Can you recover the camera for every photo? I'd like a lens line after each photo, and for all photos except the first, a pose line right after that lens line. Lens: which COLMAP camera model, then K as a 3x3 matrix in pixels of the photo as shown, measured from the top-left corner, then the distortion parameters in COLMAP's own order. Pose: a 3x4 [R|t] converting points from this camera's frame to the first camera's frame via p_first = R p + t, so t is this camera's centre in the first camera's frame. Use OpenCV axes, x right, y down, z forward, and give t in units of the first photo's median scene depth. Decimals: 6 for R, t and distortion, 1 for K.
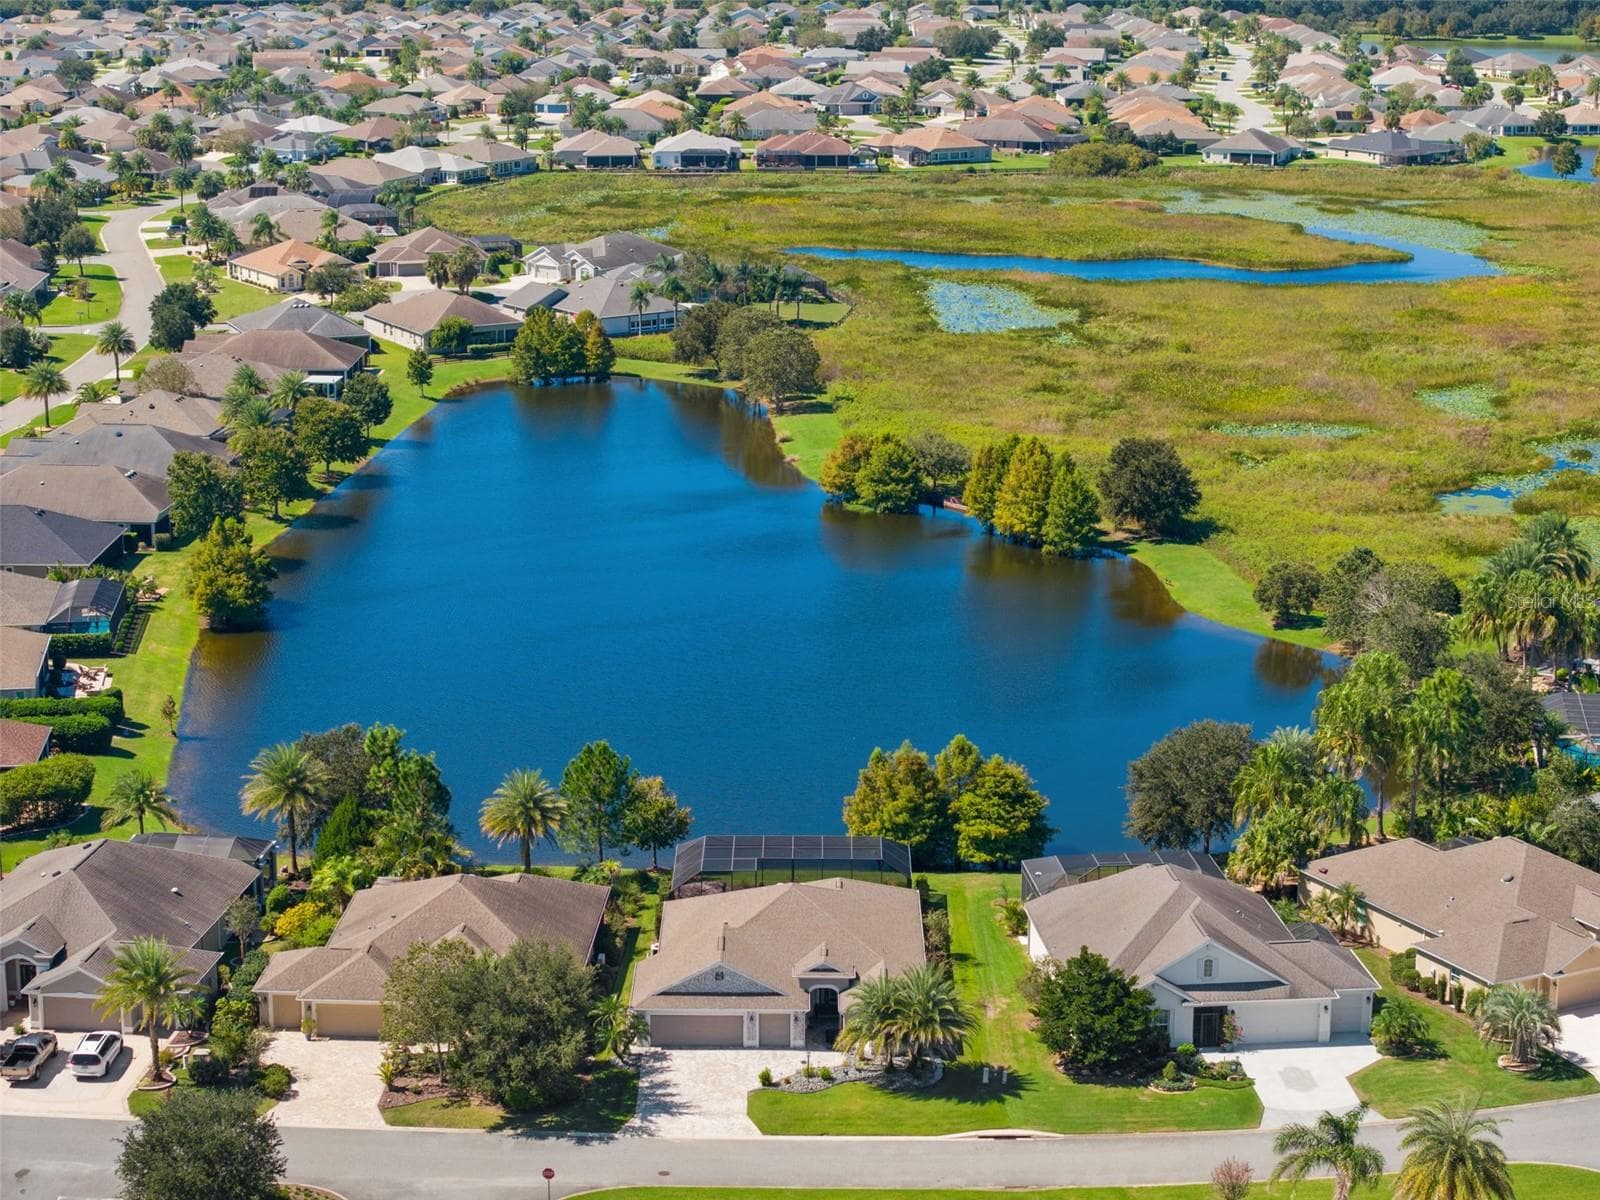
lens RADIAL K [[3178.7, 0, 793.4], [0, 3178.7, 595.6], [0, 0, 1]] dist [-0.150771, 0.000000]
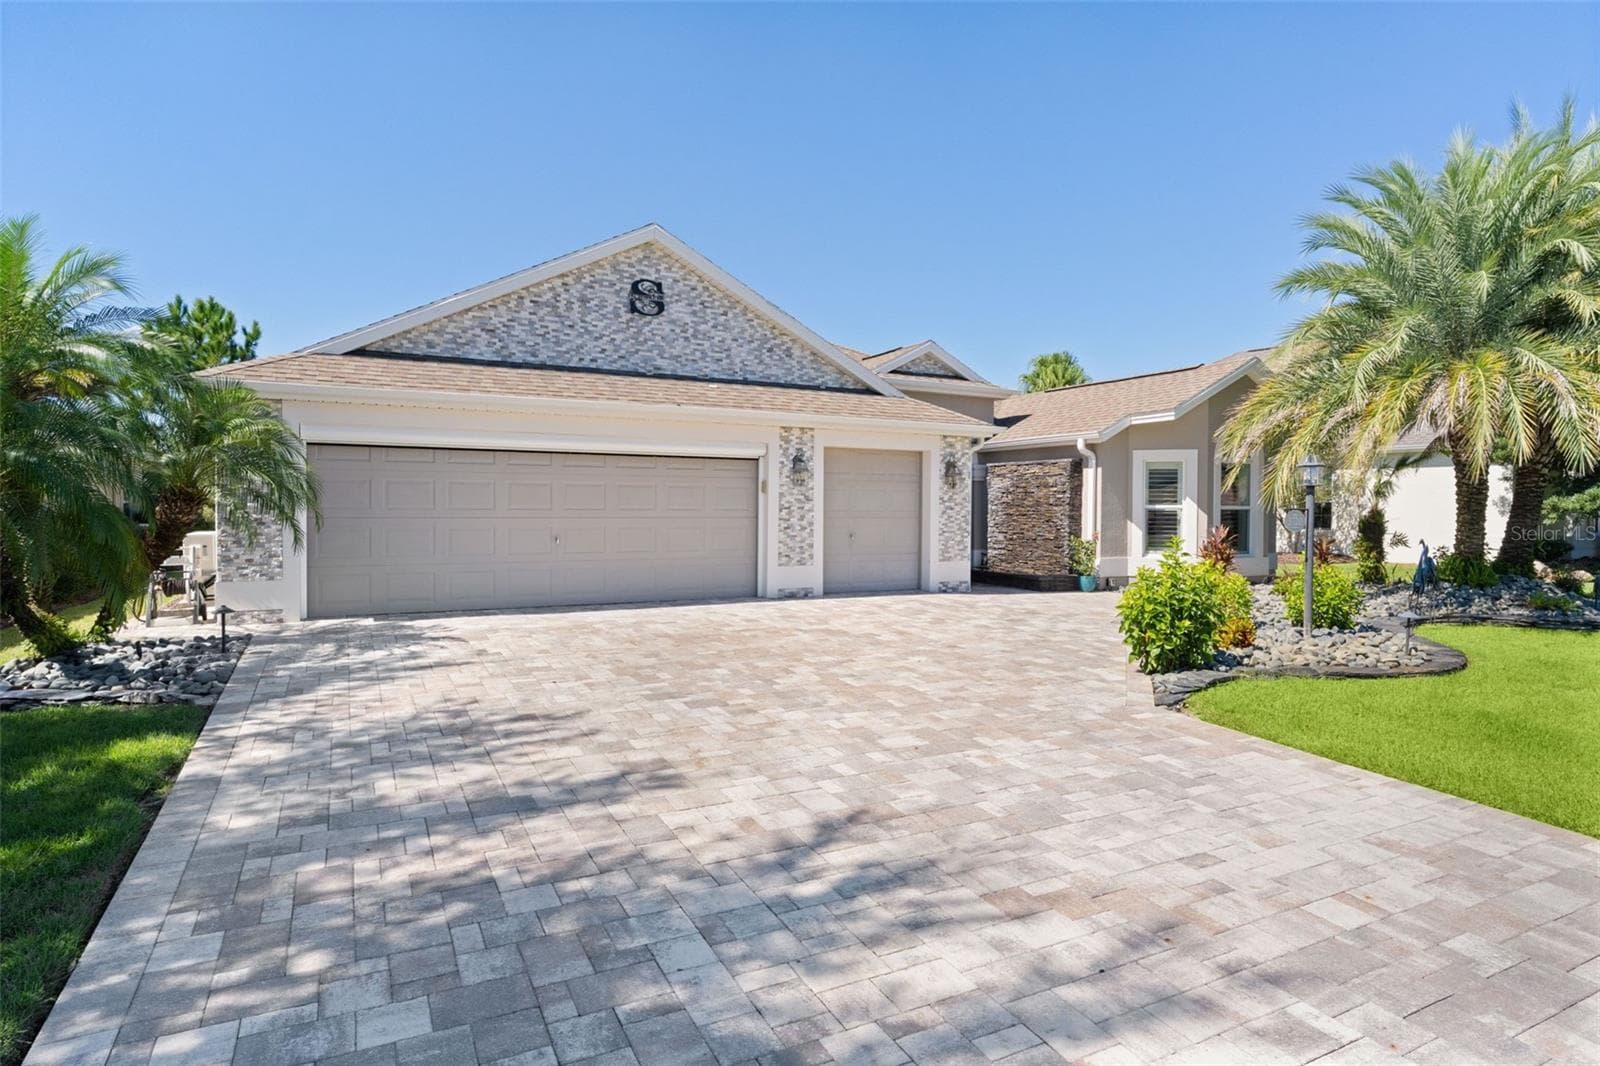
lens RADIAL K [[871.1, 0, 797.6], [0, 871.1, 526.4], [0, 0, 1]] dist [-0.010193, 0.004646]
pose [[0.887382, -0.007001, 0.460981, -0.038217], [0.103506, 0.977385, -0.184404, 0.132742], [-0.449265, 0.211352, 0.868039, 0.837196]]
